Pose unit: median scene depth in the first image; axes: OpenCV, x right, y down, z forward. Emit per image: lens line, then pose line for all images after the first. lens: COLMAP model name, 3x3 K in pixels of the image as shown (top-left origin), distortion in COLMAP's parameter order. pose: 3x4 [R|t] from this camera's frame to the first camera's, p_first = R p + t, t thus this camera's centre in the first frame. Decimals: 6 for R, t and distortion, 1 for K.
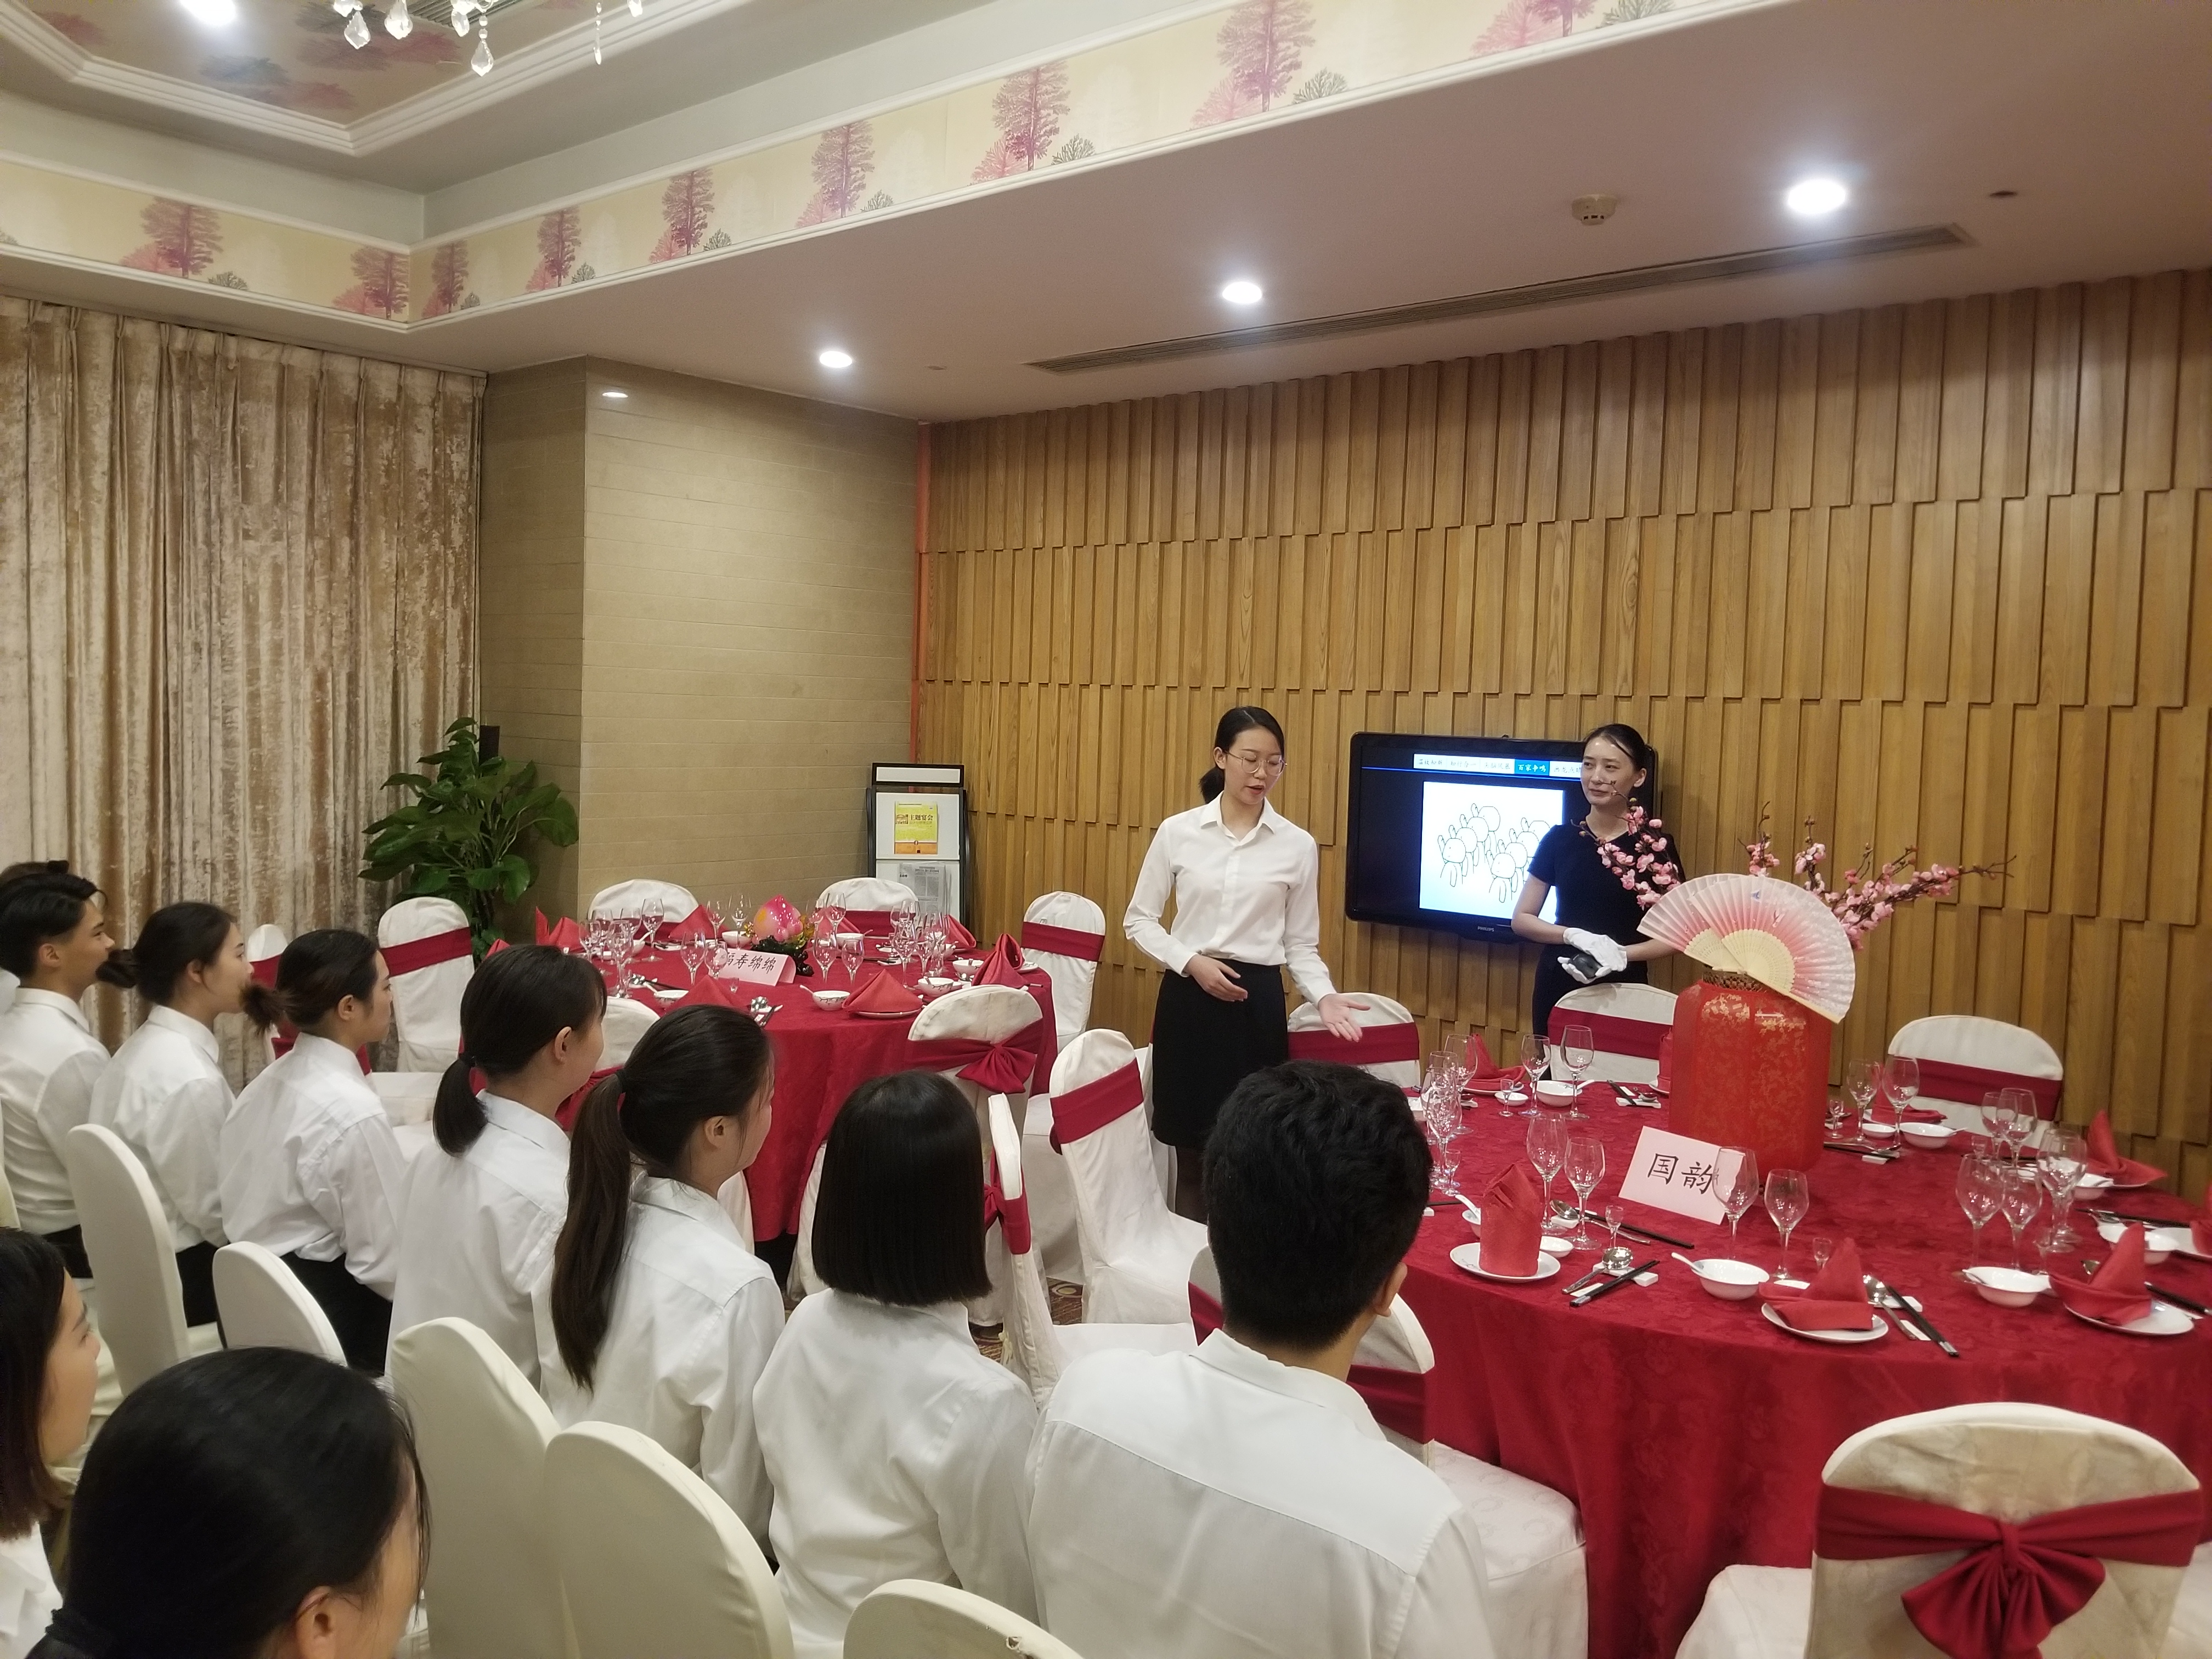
lens RADIAL K [[1763.1, 0, 1084.7], [0, 1763.1, 799.9], [0, 0, 1]] dist [0.063710, -0.109507]
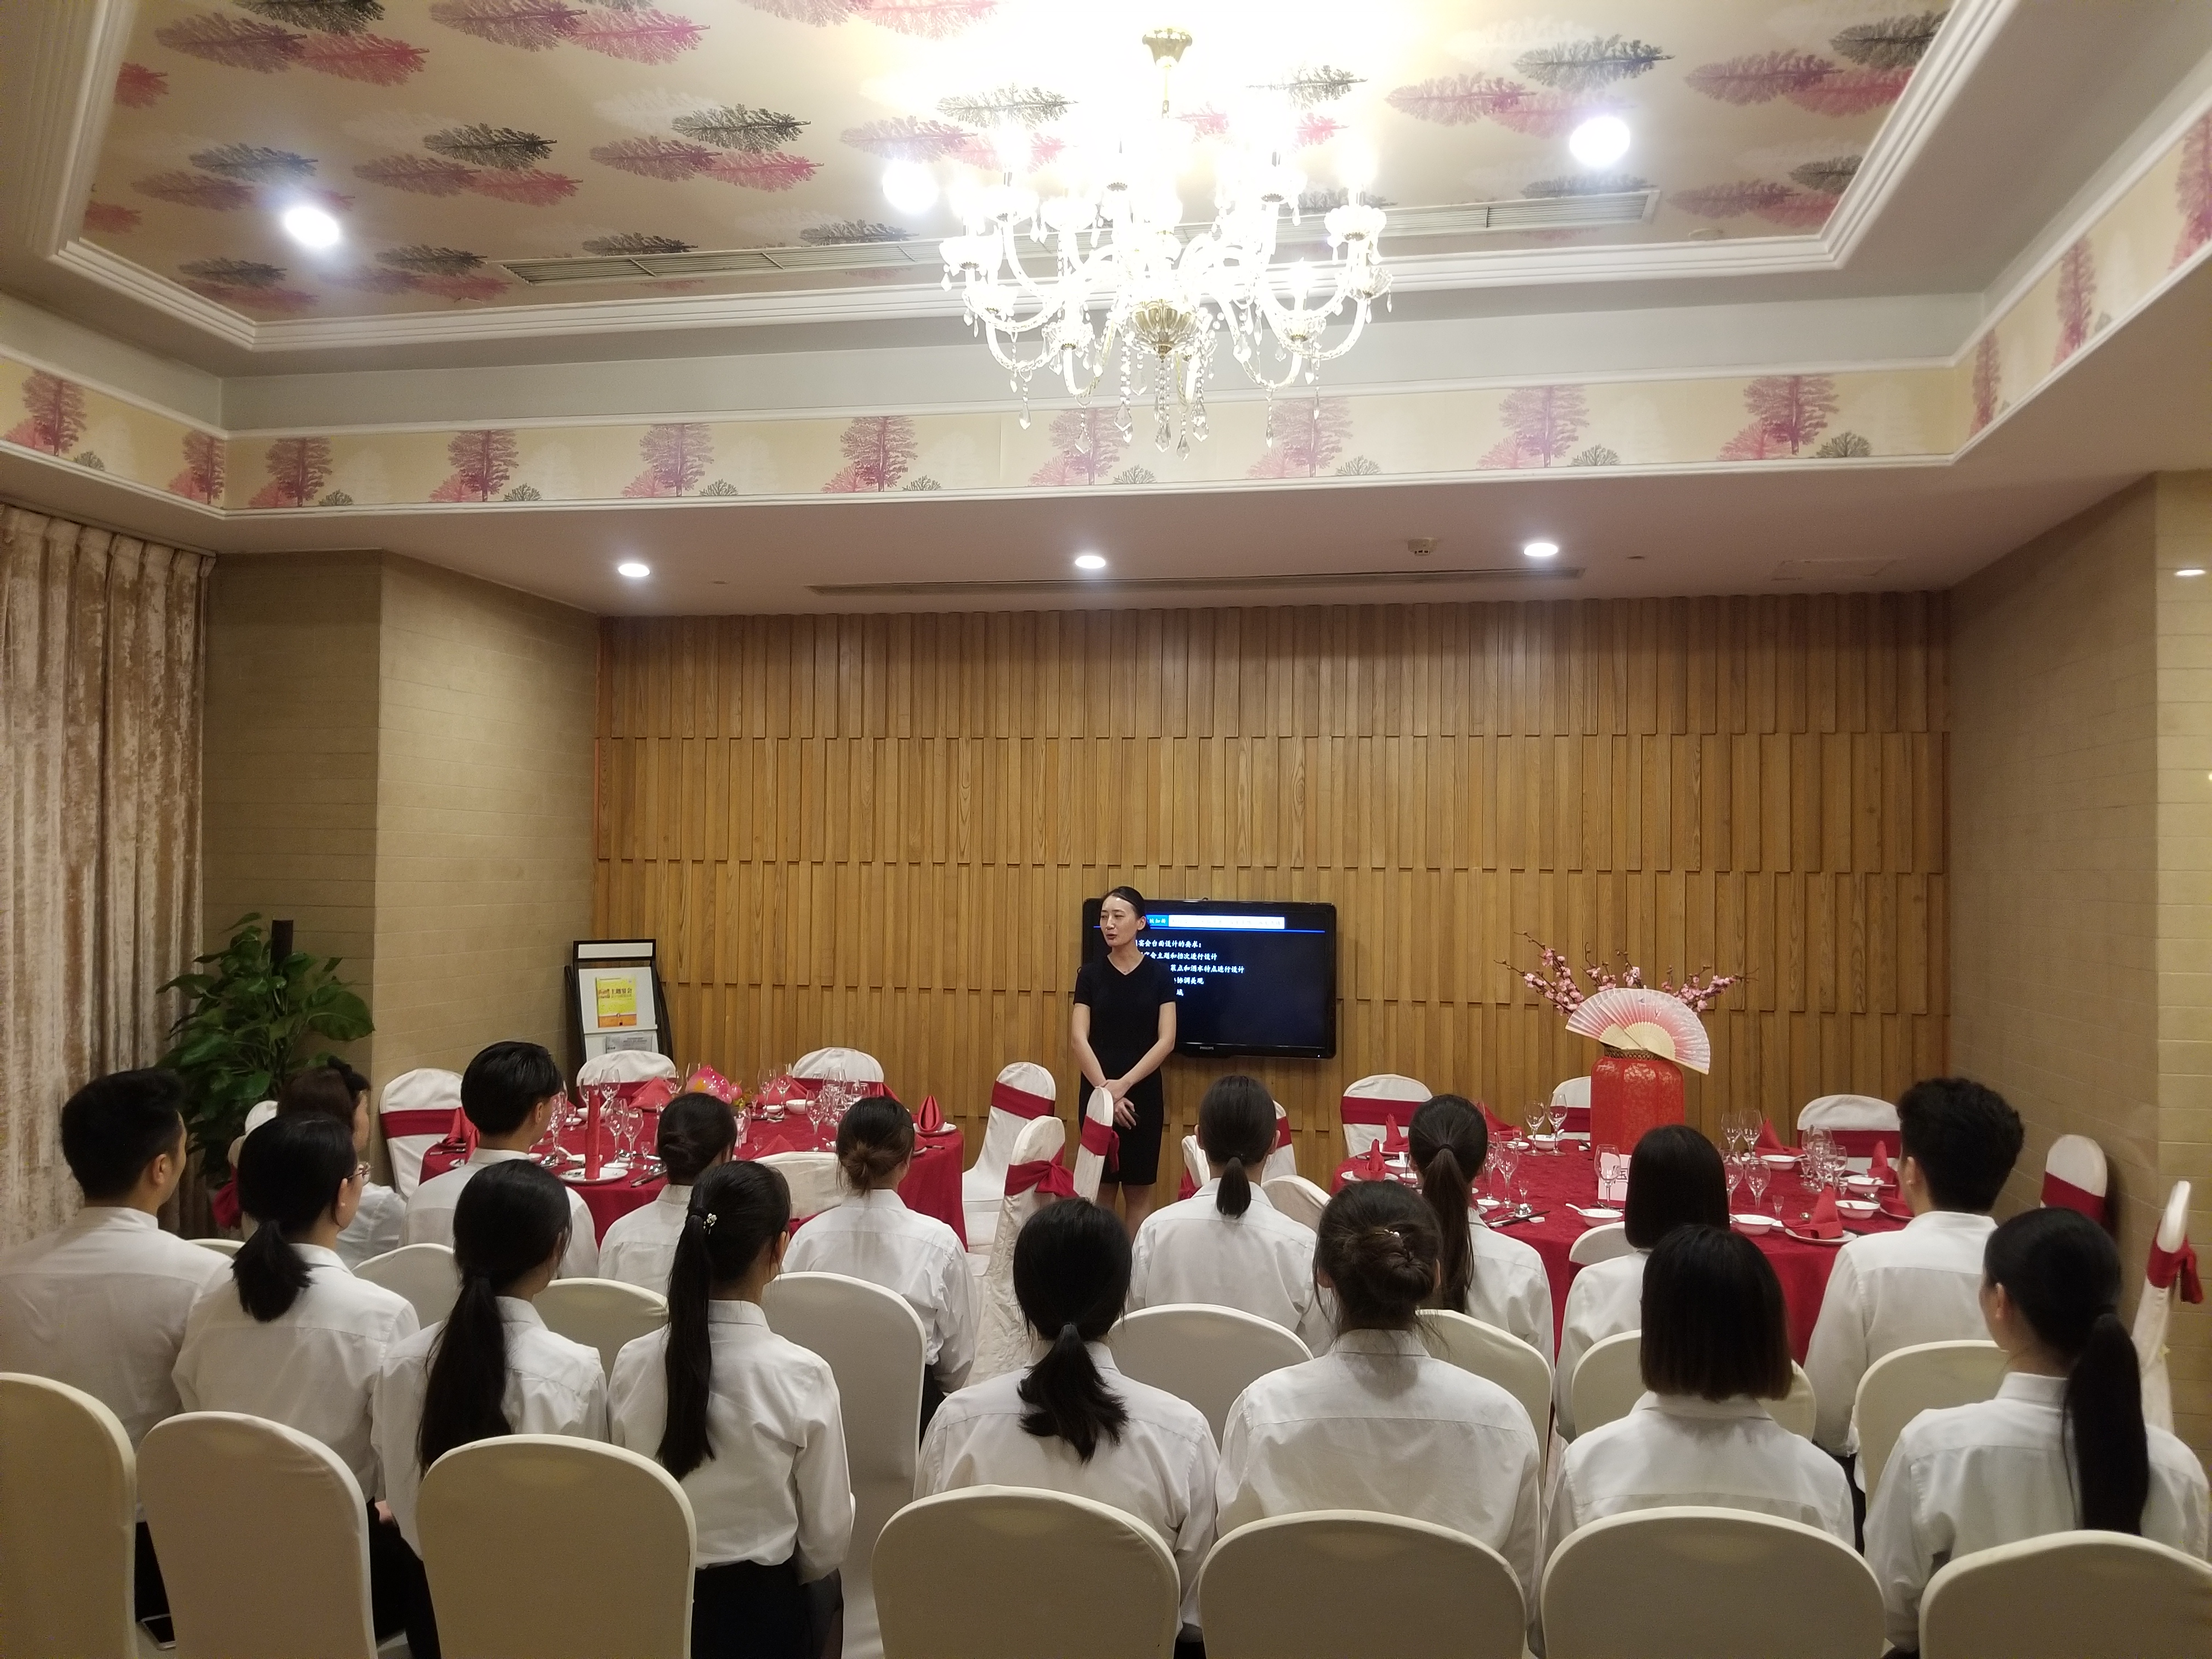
lens RADIAL K [[1763.1, 0, 1120.9], [0, 1763.1, 833.0], [0, 0, 1]] dist [0.063710, -0.109507]
pose [[0.851268, -0.011559, 0.524603, -0.499071], [0.044790, 0.997709, -0.050698, -0.021593], [-0.522816, 0.066654, 0.849836, -0.072939]]
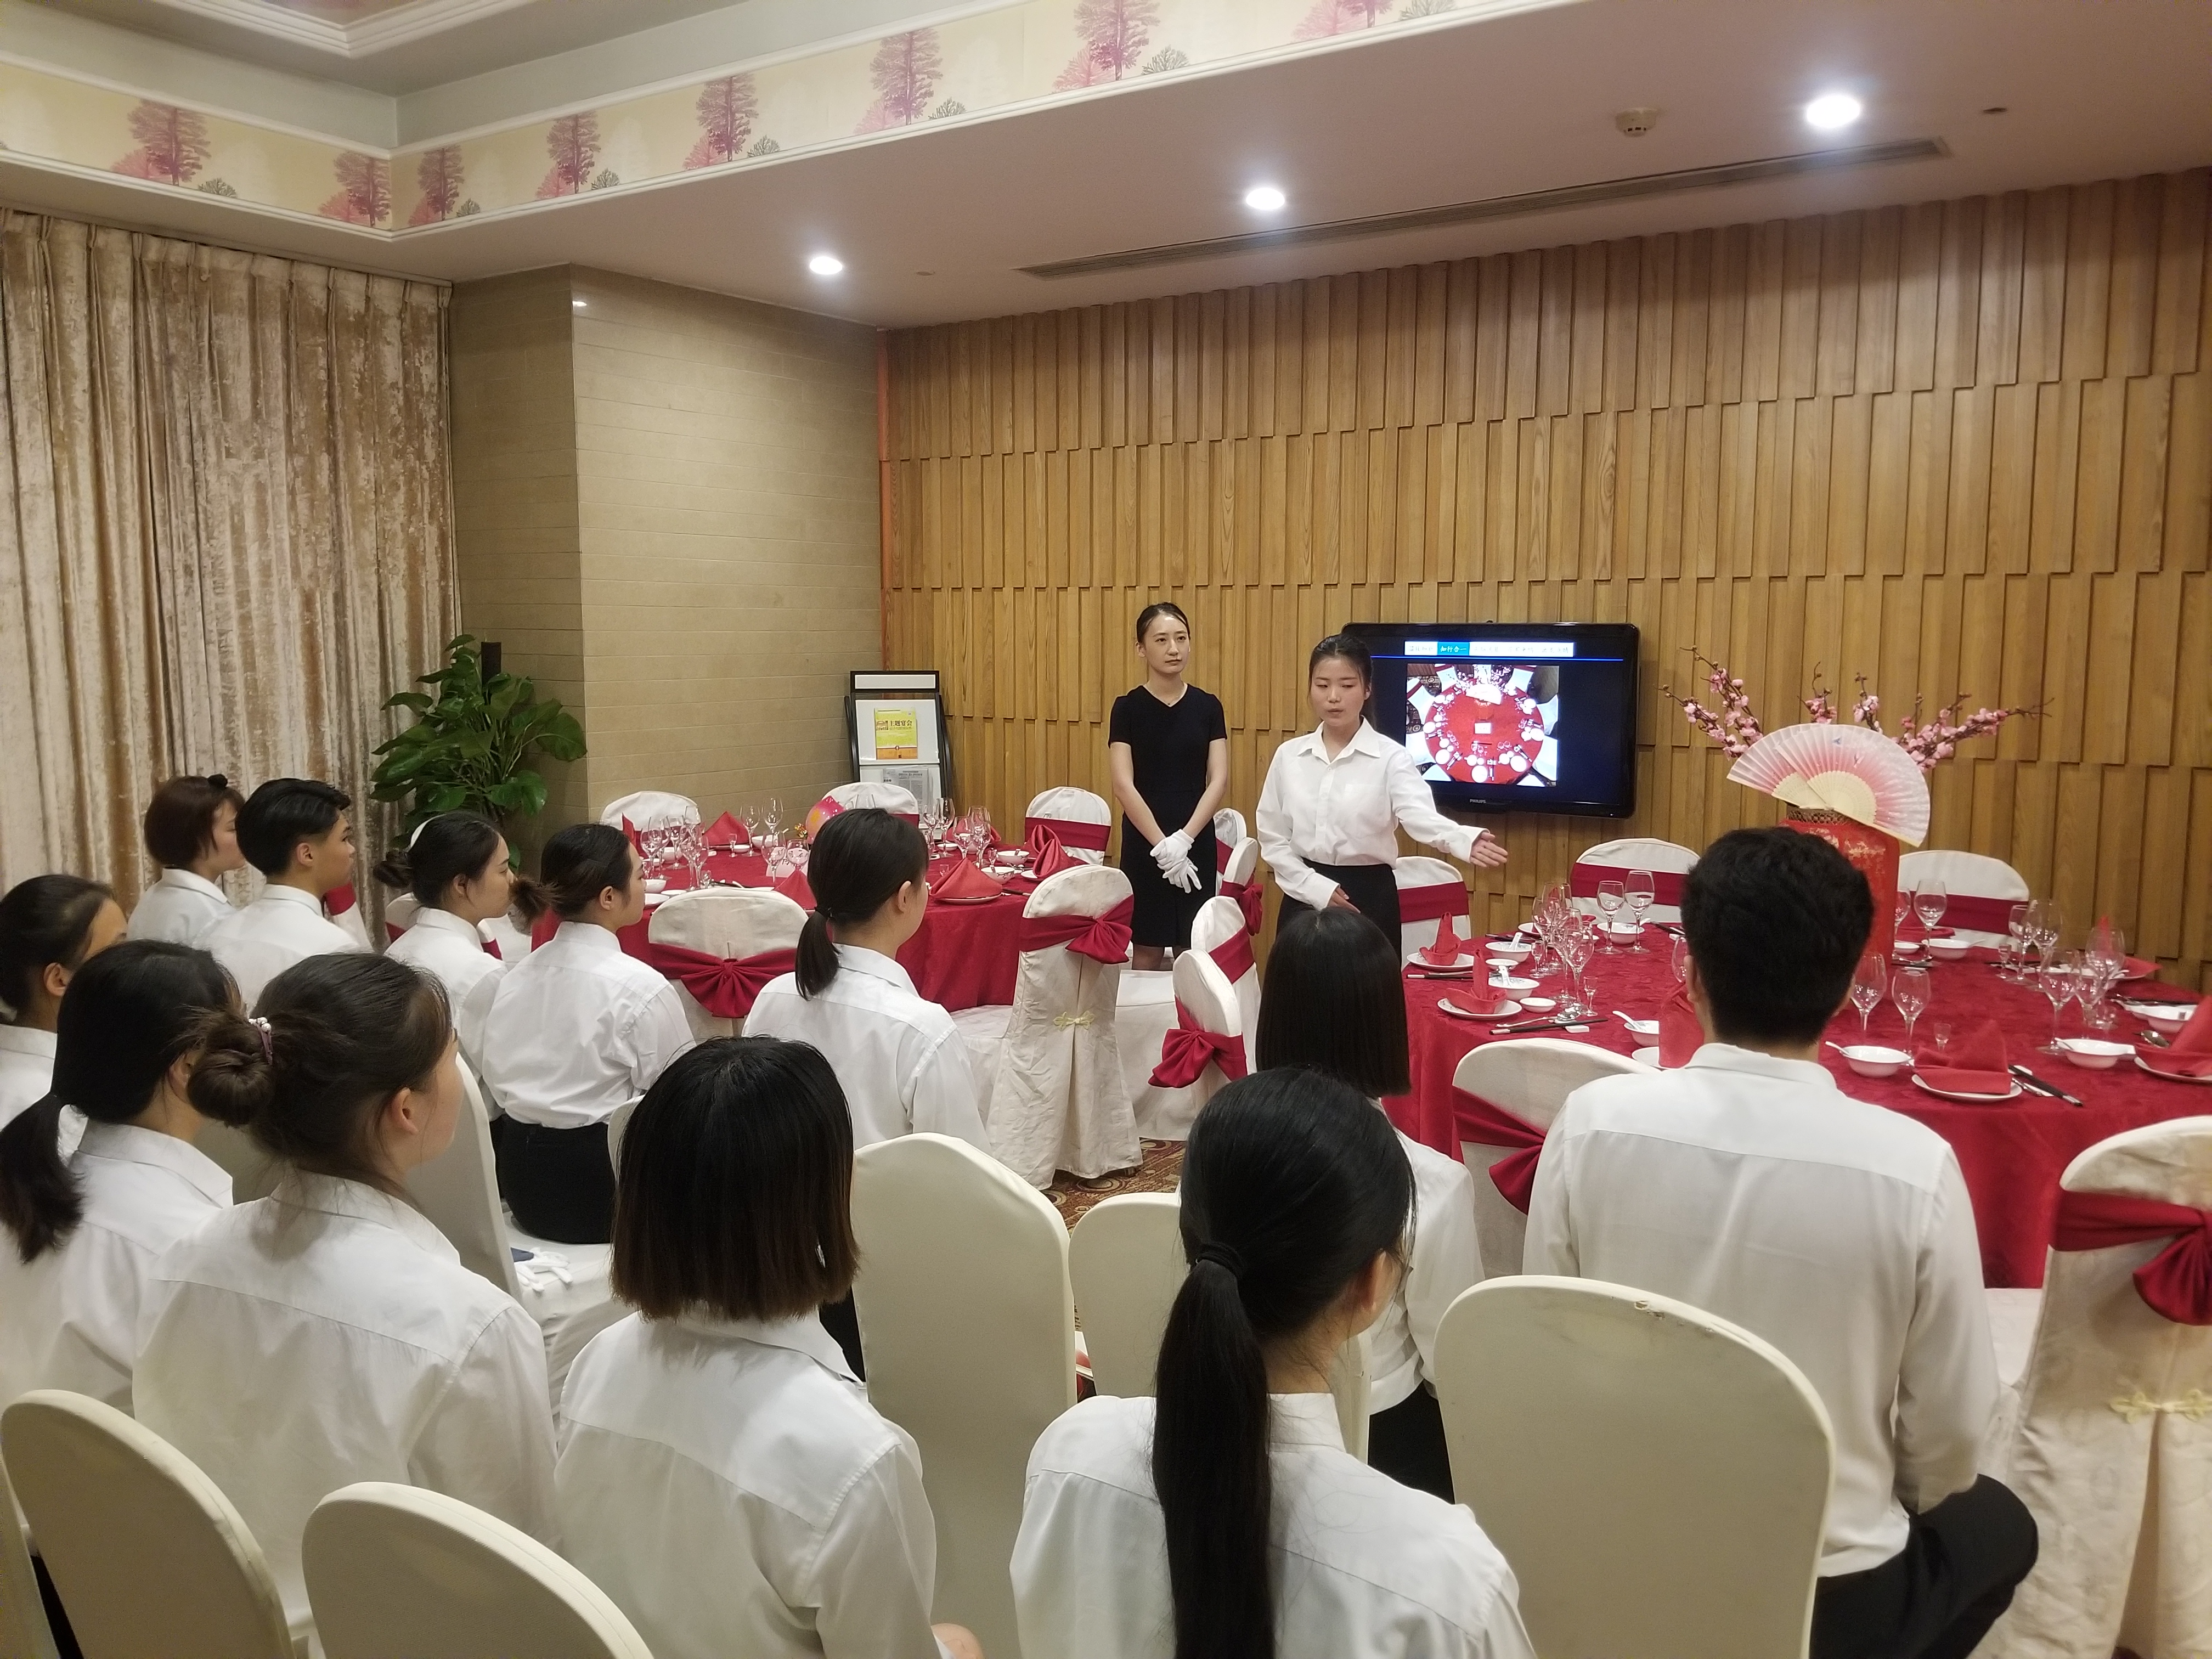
lens RADIAL K [[1763.1, 0, 1104.6], [0, 1763.1, 827.2], [0, 0, 1]] dist [0.063710, -0.109507]
pose [[0.991286, -0.044236, 0.124075, -0.133813], [0.036344, 0.997212, 0.065166, 0.010074], [-0.126611, -0.060089, 0.990131, -0.041203]]
